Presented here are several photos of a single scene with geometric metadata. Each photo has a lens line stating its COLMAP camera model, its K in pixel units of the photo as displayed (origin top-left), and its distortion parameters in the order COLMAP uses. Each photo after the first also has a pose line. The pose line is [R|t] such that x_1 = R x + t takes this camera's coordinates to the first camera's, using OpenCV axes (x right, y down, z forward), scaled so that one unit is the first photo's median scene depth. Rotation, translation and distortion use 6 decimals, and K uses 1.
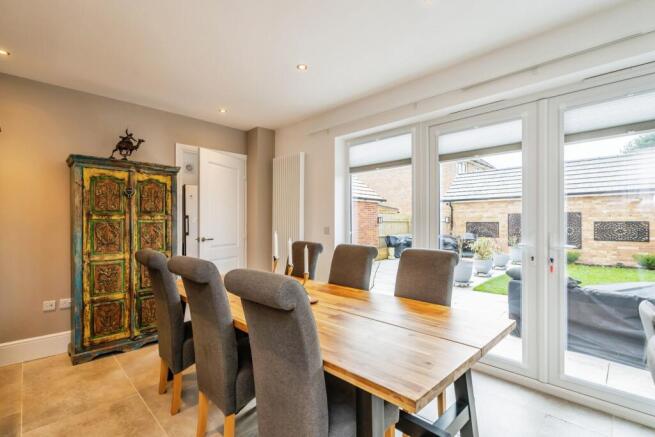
lens RADIAL K [[301.7, 0, 340.3], [0, 301.7, 221.0], [0, 0, 1]] dist [-0.000778, -0.000018]
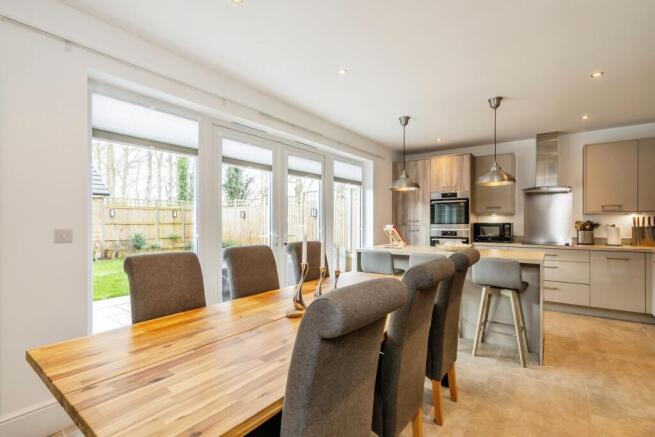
lens RADIAL K [[301.7, 0, 340.7], [0, 301.7, 222.6], [0, 0, 1]] dist [-0.000778, -0.000018]
pose [[-0.143694, -0.005541, 0.989607, -0.234398], [-0.006968, 0.999965, 0.004587, 0.000289], [-0.989598, -0.006236, -0.143728, 0.231785]]
